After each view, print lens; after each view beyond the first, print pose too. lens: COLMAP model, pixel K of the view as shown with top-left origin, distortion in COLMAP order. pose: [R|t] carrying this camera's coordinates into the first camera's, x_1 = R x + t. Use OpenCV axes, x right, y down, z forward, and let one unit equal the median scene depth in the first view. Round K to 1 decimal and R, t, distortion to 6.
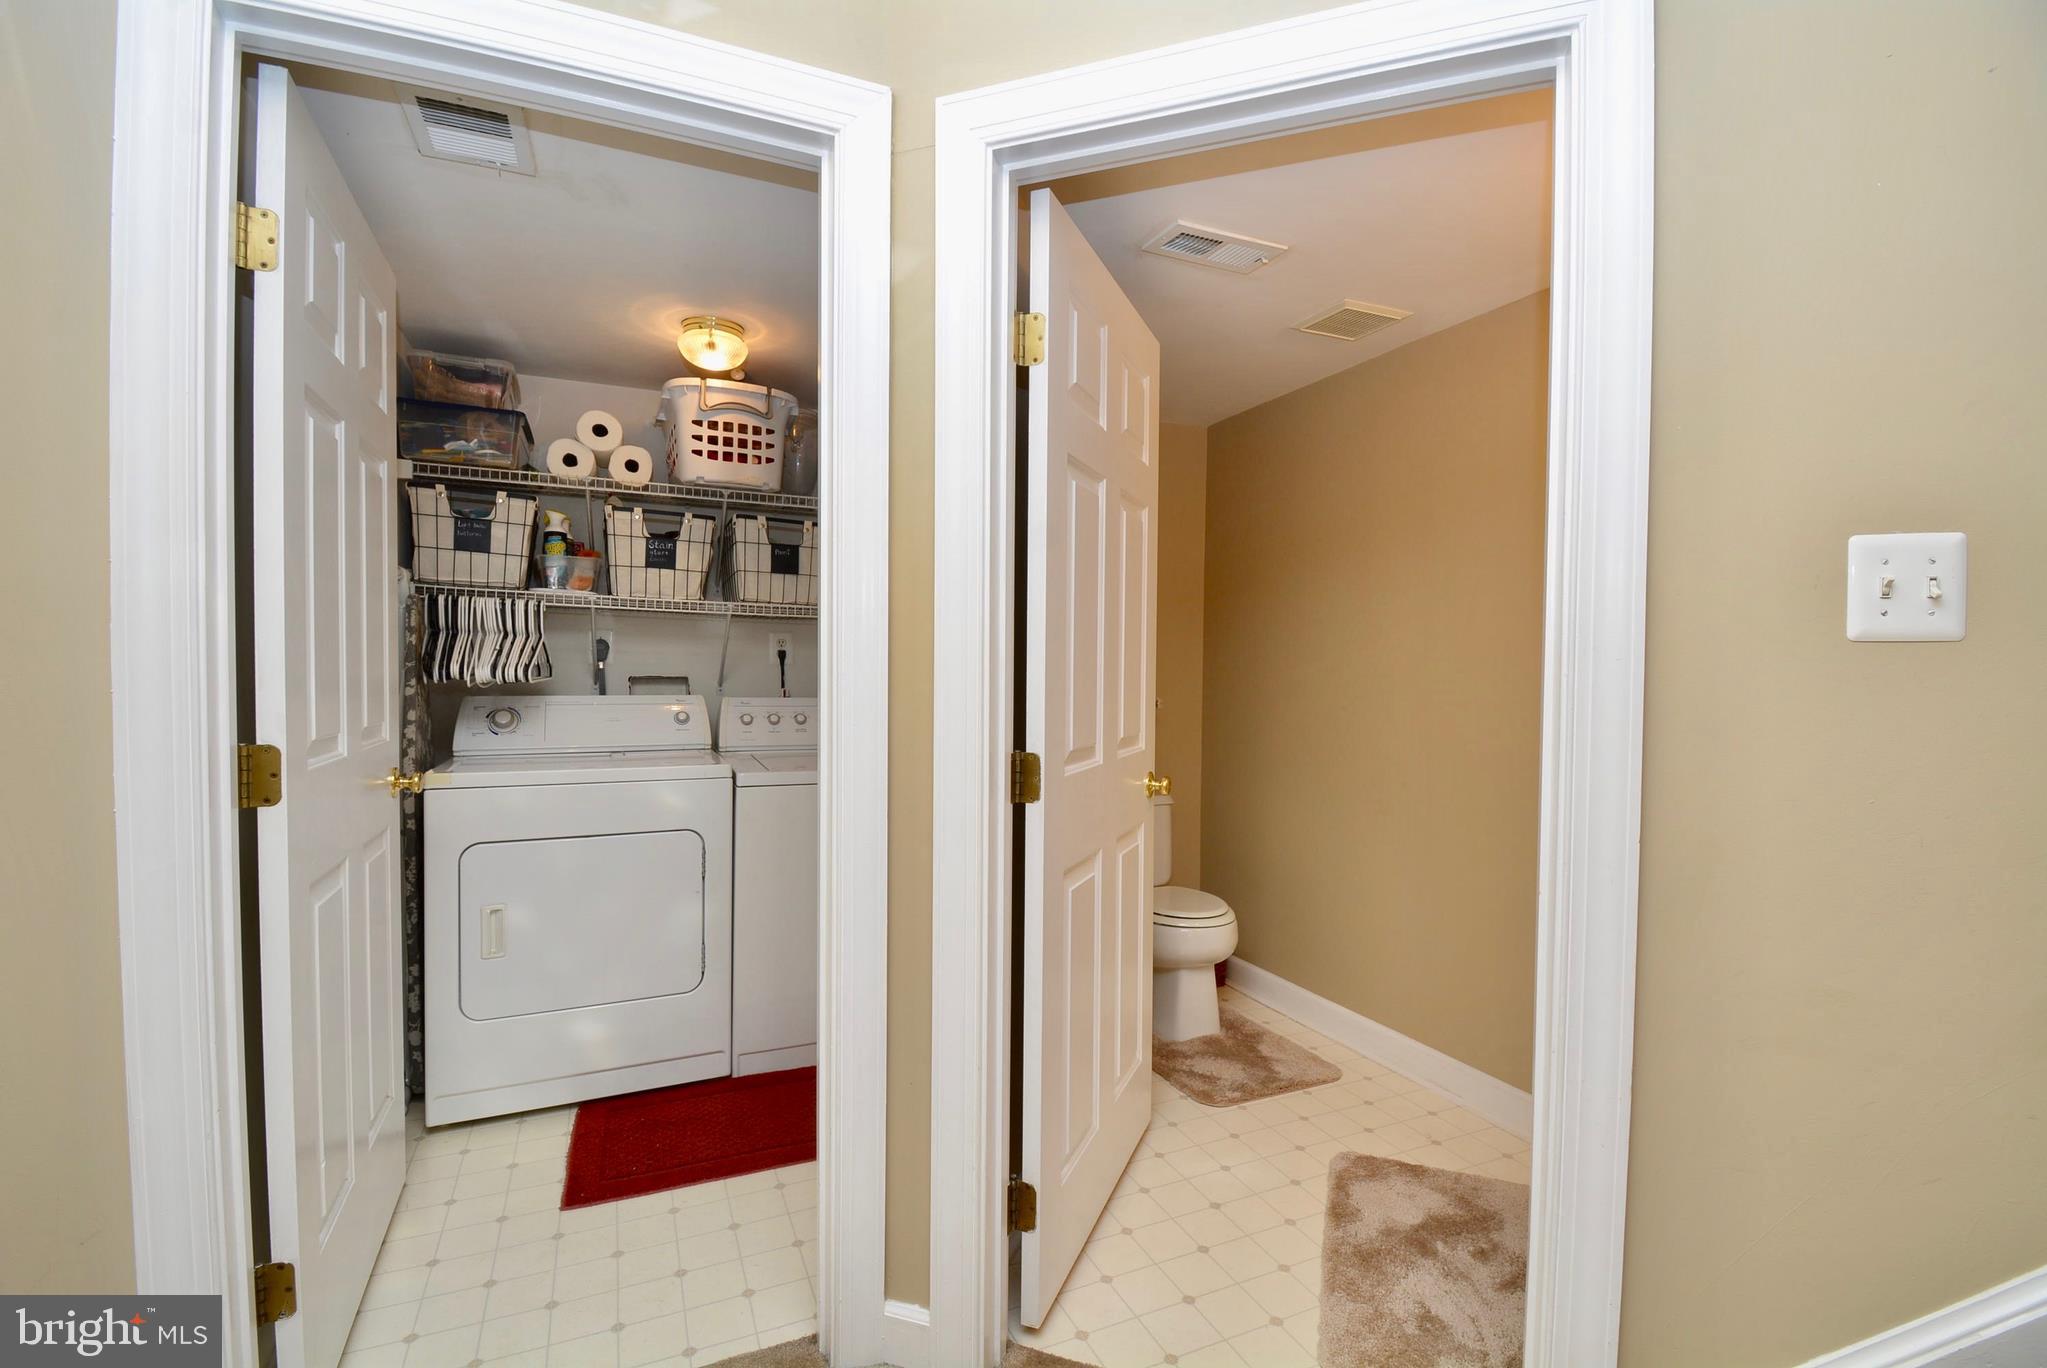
lens RADIAL K [[907.3, 0, 1029.9], [0, 907.3, 679.8], [0, 0, 1]] dist [-0.002323, -0.012866]
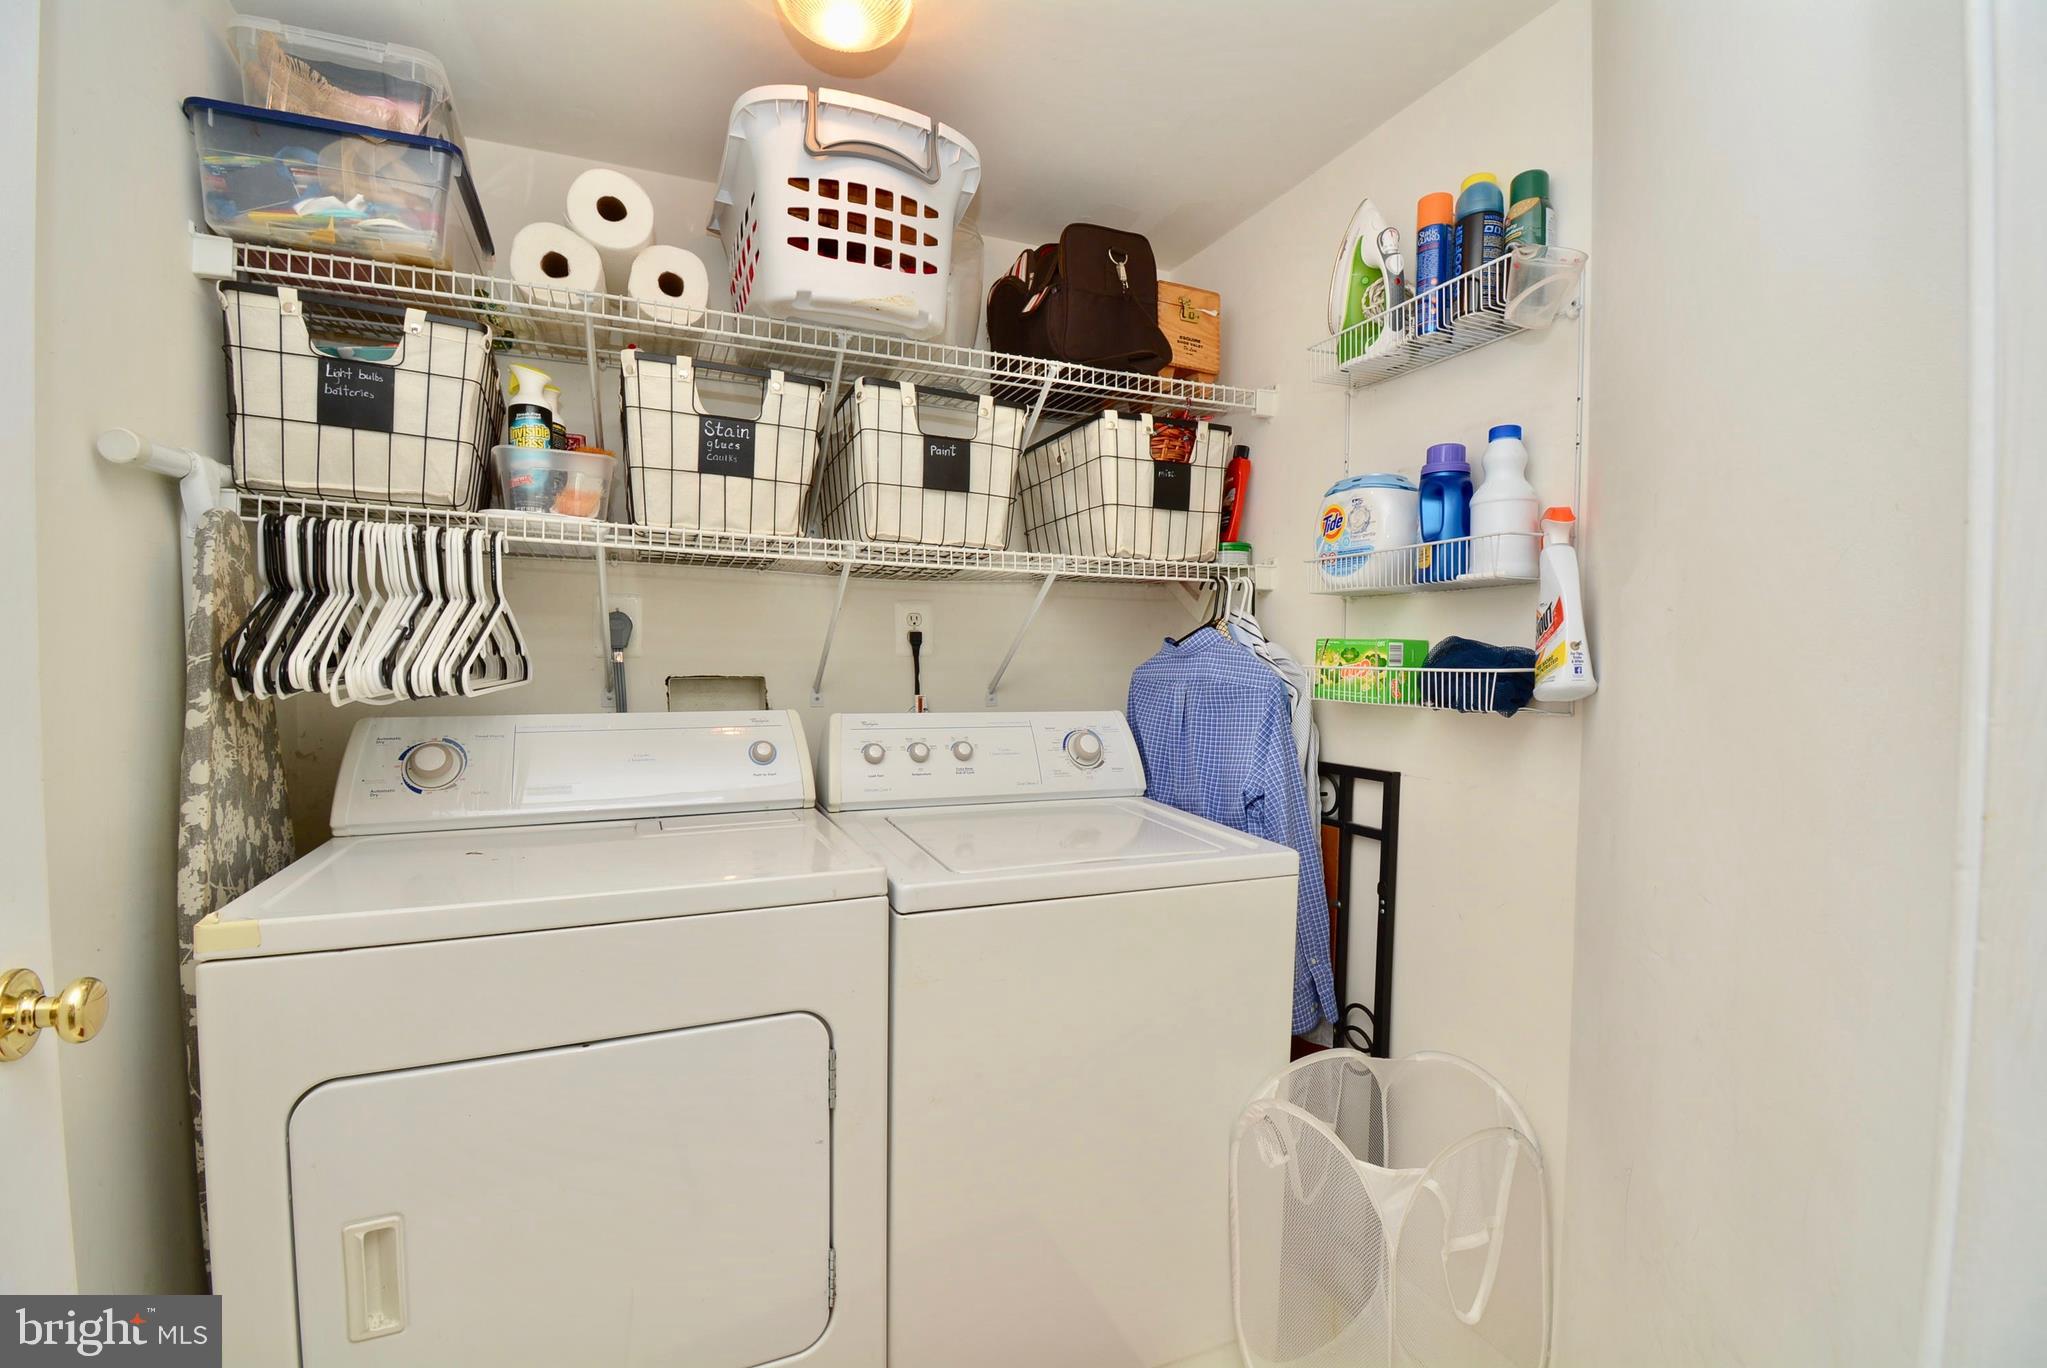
lens RADIAL K [[907.3, 0, 1019.9], [0, 907.3, 687.8], [0, 0, 1]] dist [-0.002323, -0.012866]
pose [[0.999480, 0.001332, -0.032225, -0.224656], [-0.000551, 0.999706, 0.024224, -0.011890], [0.032248, -0.024194, 0.999187, 0.486098]]
